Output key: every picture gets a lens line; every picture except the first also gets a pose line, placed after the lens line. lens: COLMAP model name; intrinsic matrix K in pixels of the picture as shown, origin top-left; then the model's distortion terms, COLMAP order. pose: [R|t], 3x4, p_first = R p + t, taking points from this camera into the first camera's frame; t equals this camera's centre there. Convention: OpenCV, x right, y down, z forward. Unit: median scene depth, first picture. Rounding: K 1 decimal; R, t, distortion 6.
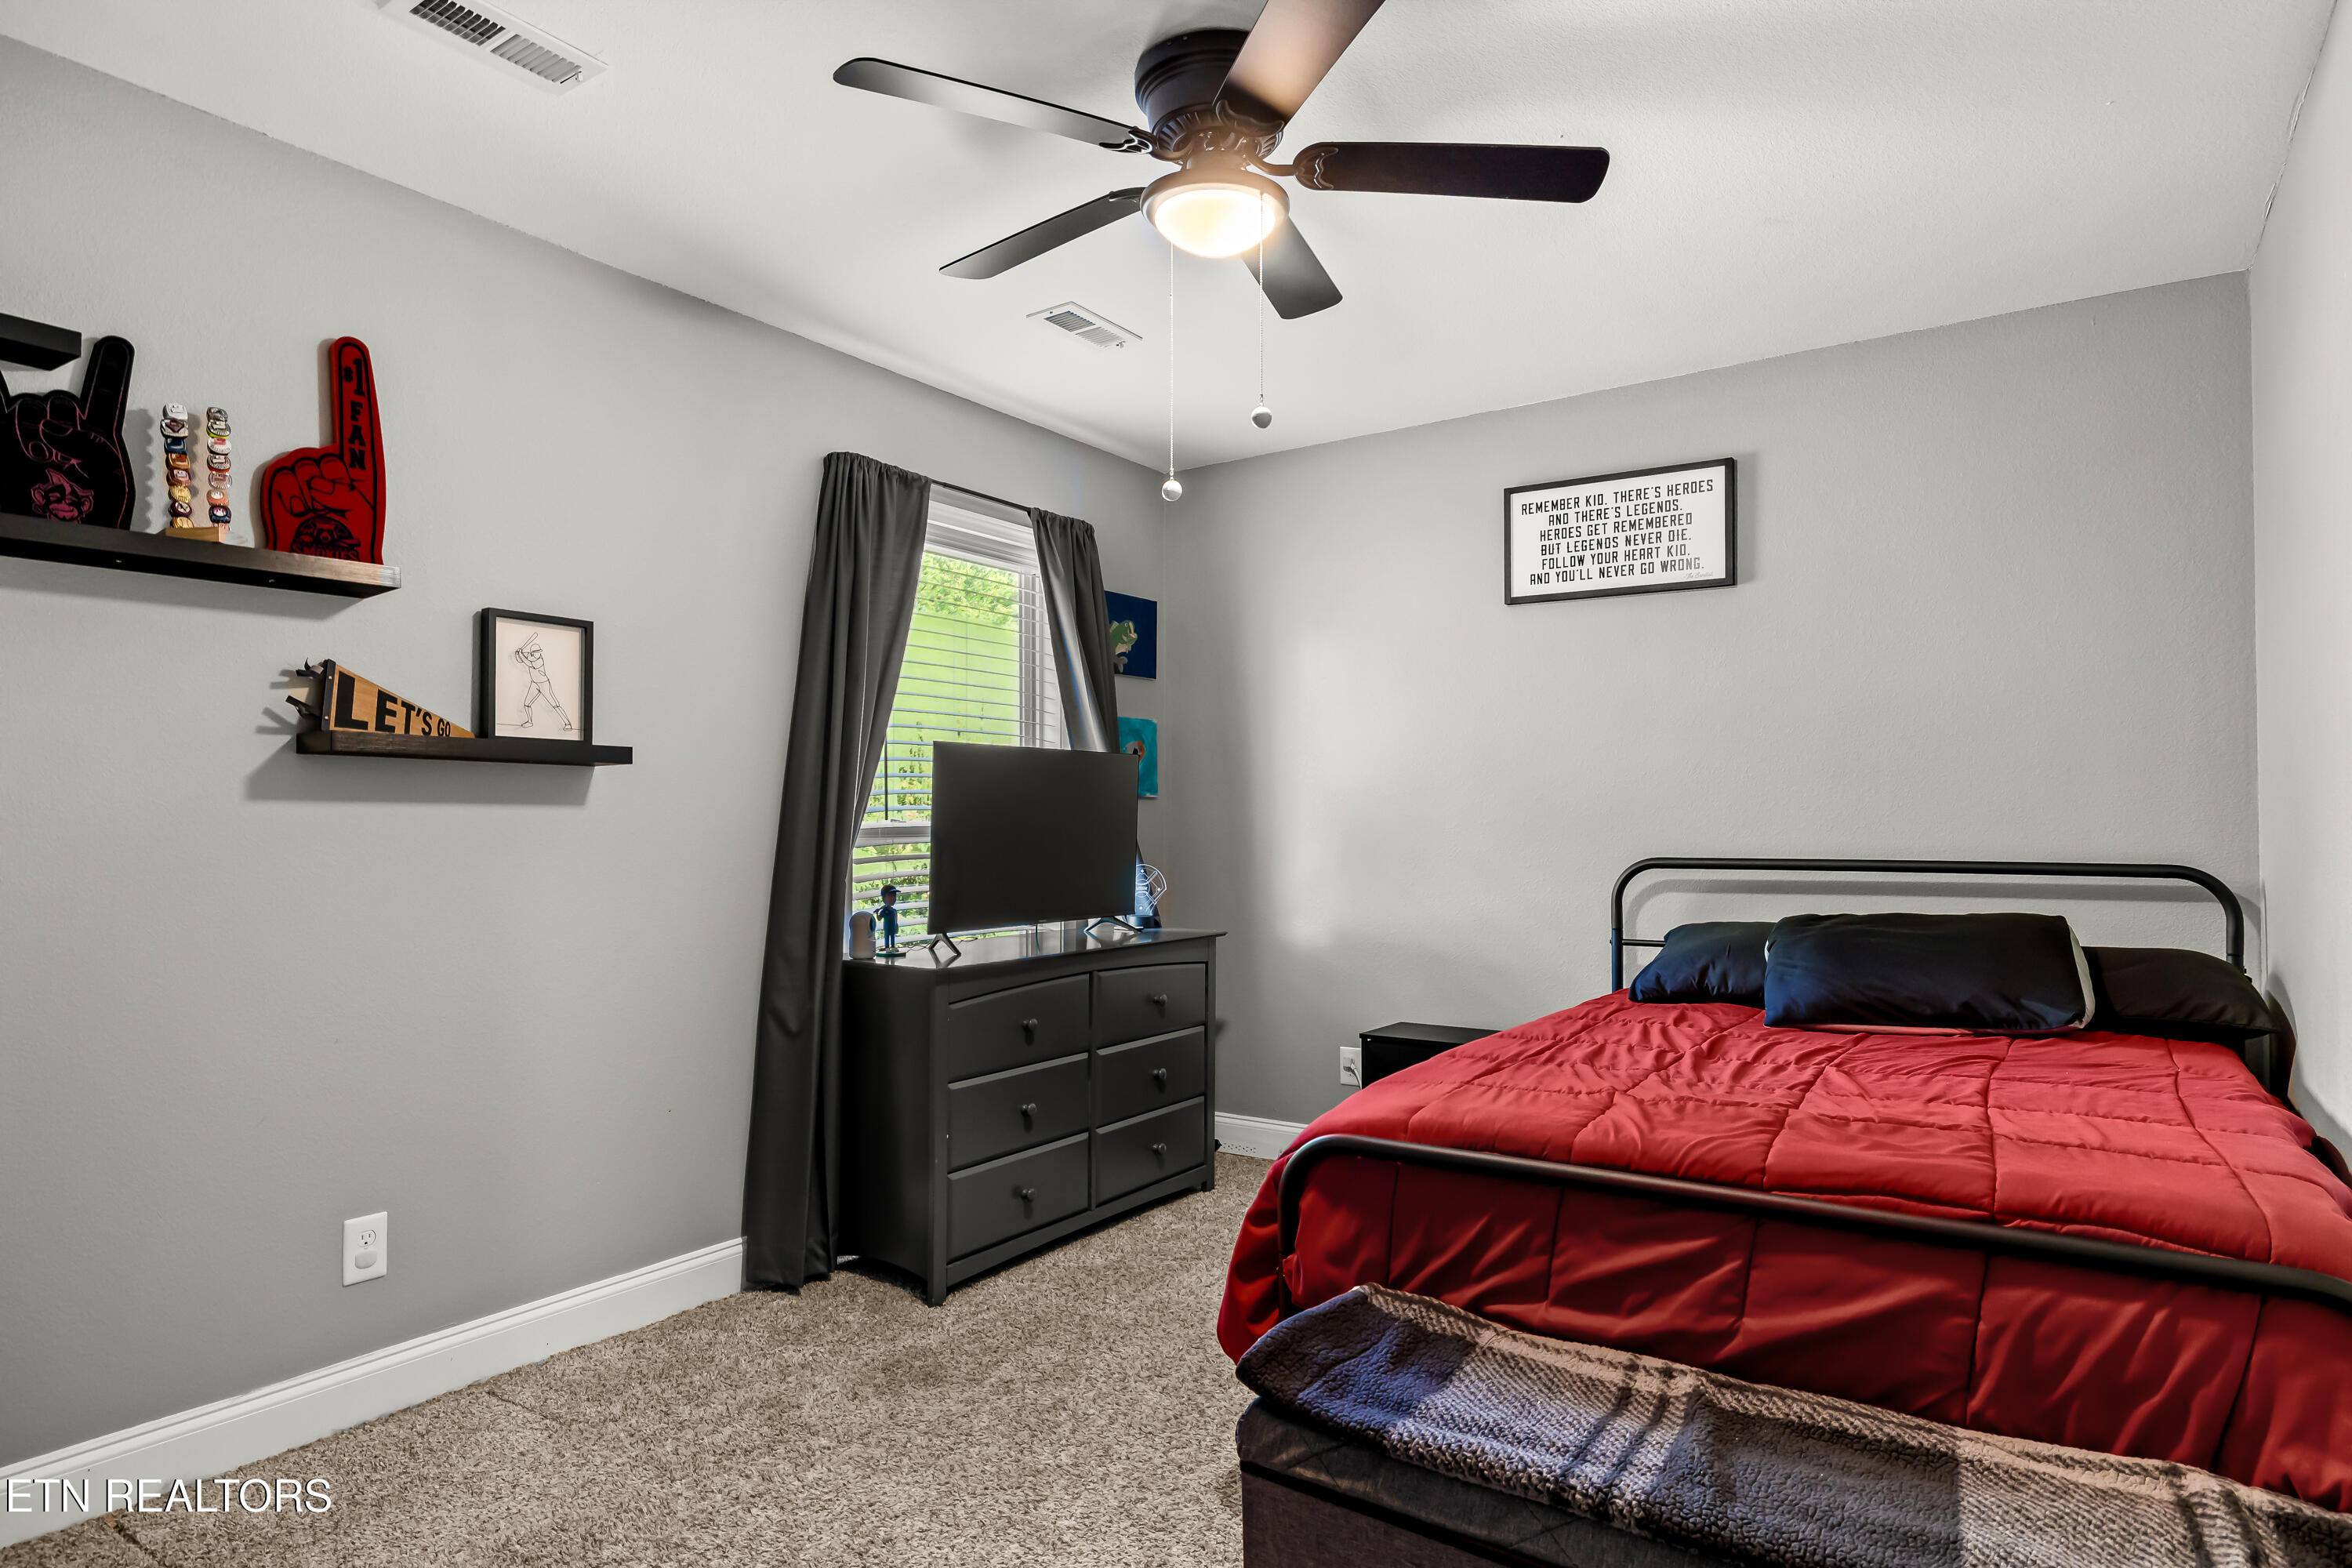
lens RADIAL K [[1271.5, 0, 1176.0], [0, 1271.5, 784.0], [0, 0, 1]] dist [-0.018969, -0.000183]
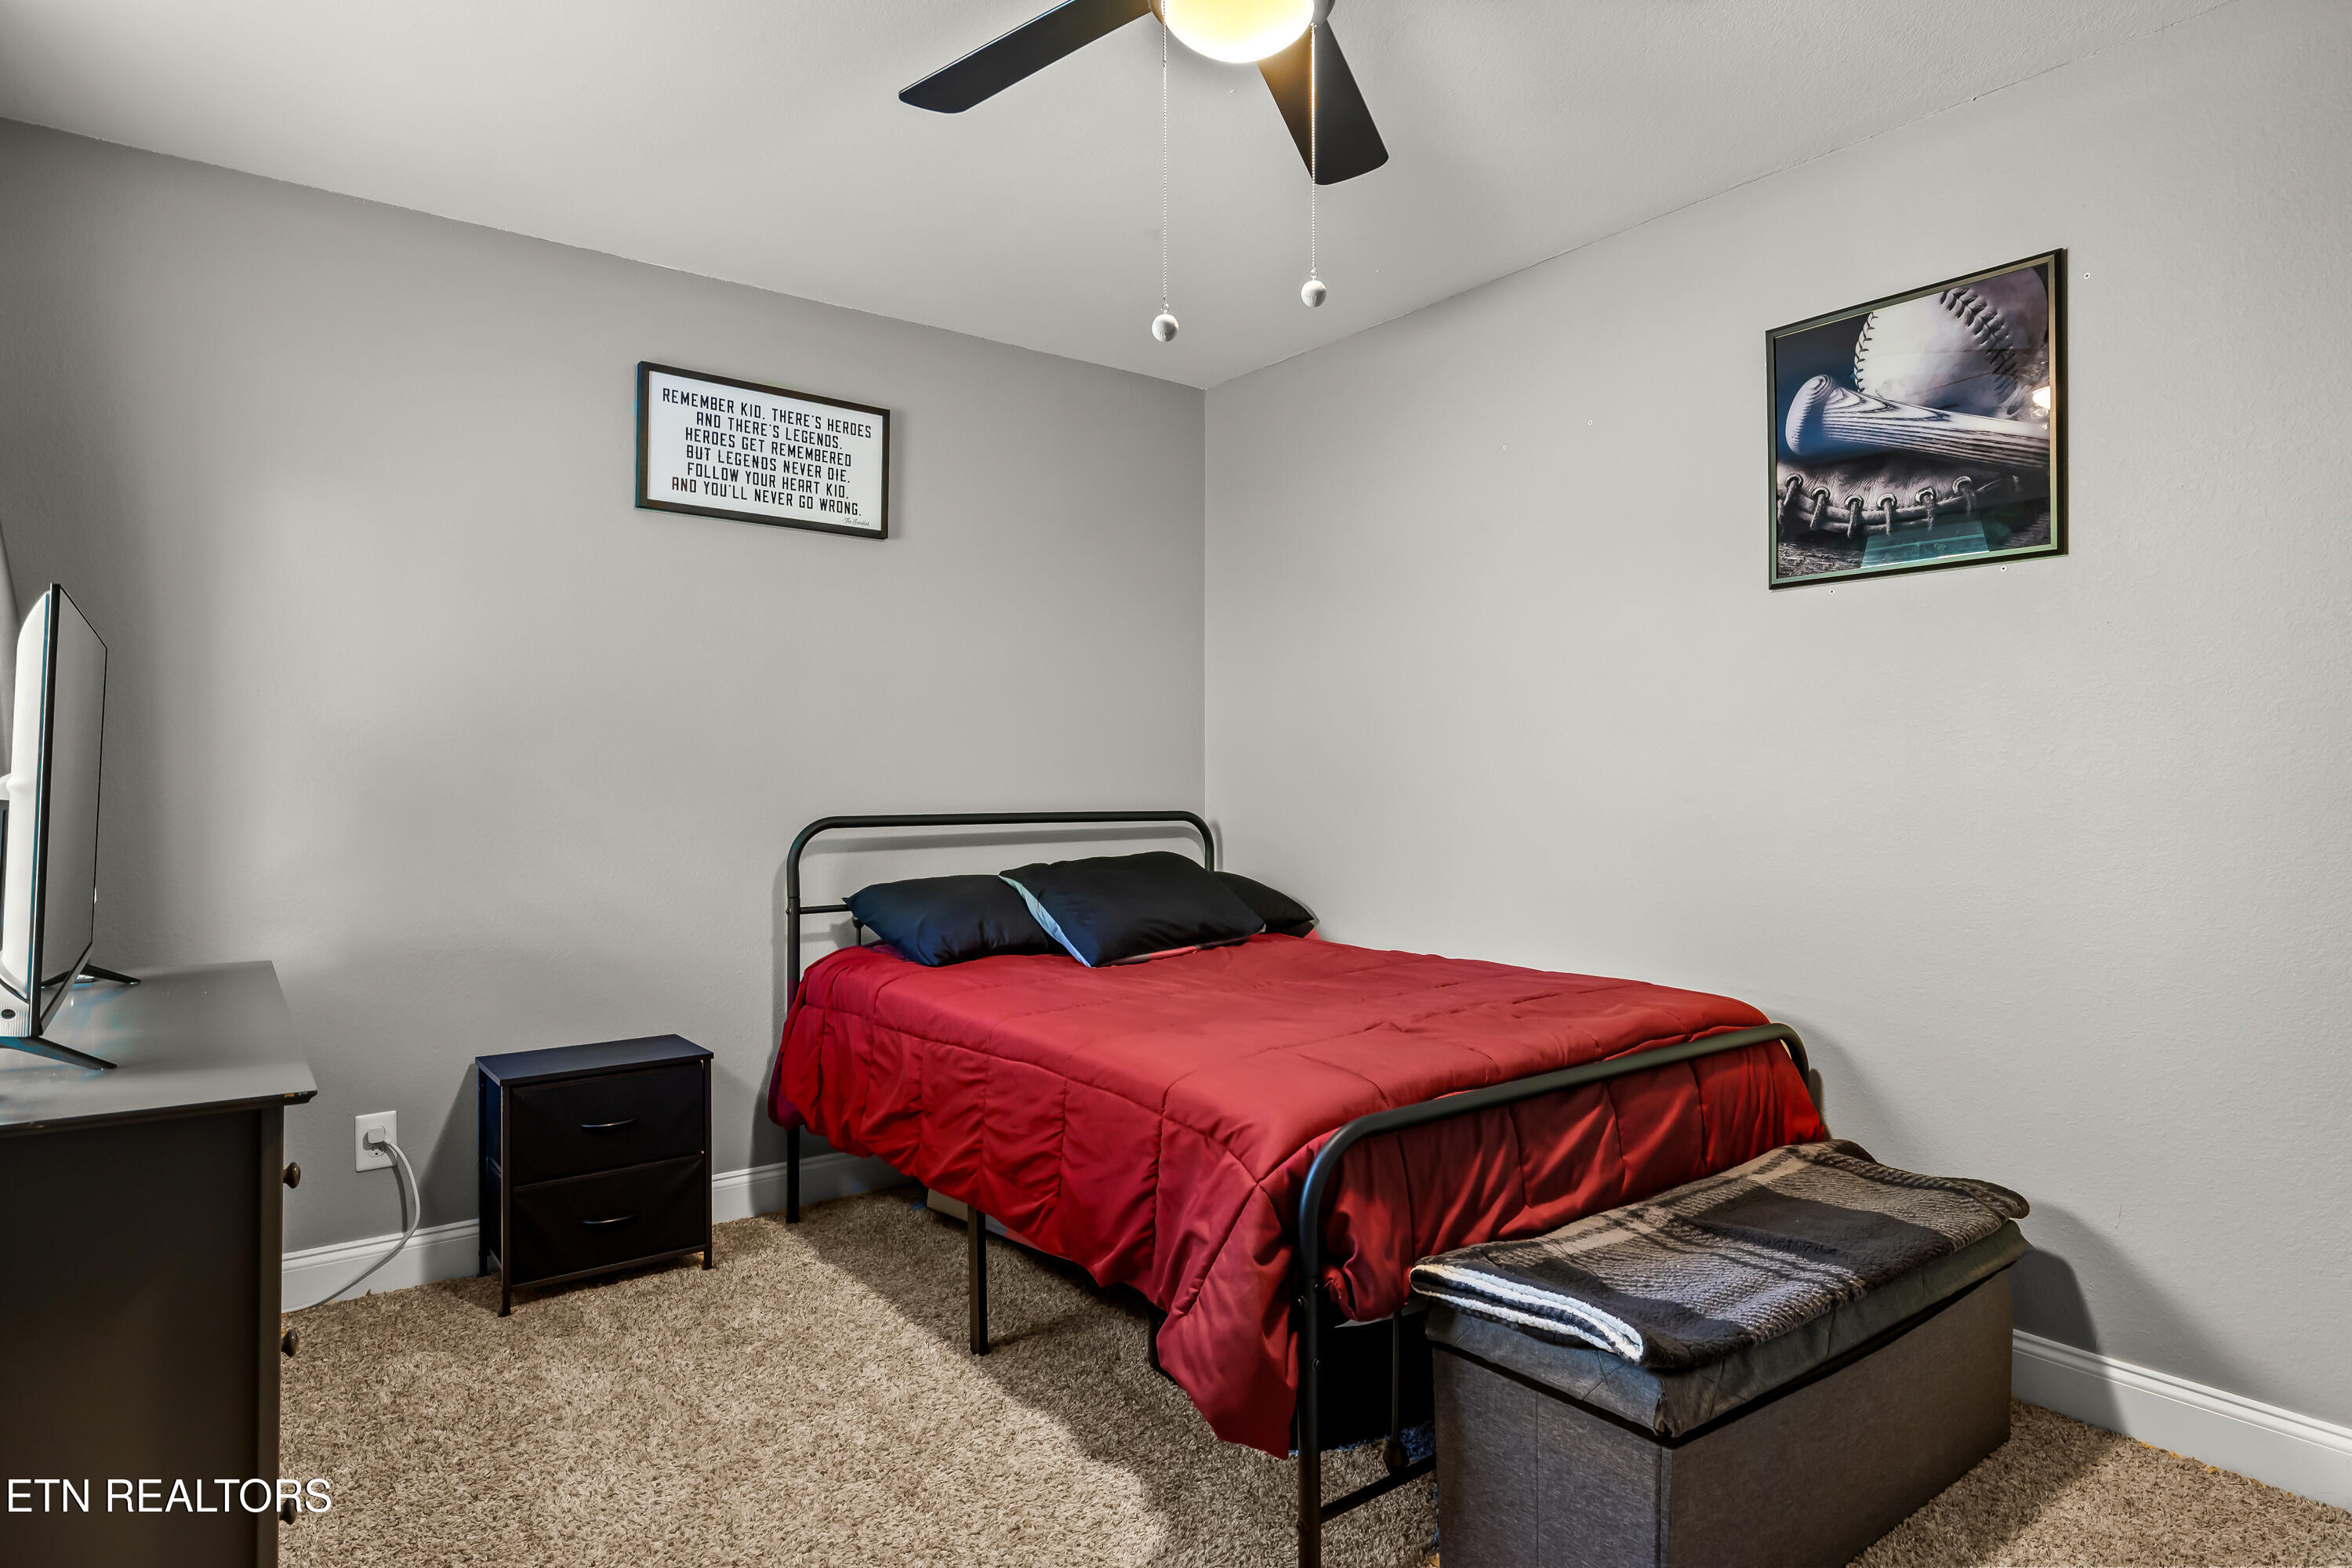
lens RADIAL K [[1271.5, 0, 1176.0], [0, 1271.5, 784.0], [0, 0, 1]] dist [-0.018969, -0.000183]
pose [[0.337487, 0.001378, 0.941329, -0.403368], [-0.029577, 0.999521, 0.009141, 0.017416], [-0.940865, -0.030927, 0.337366, 0.433599]]
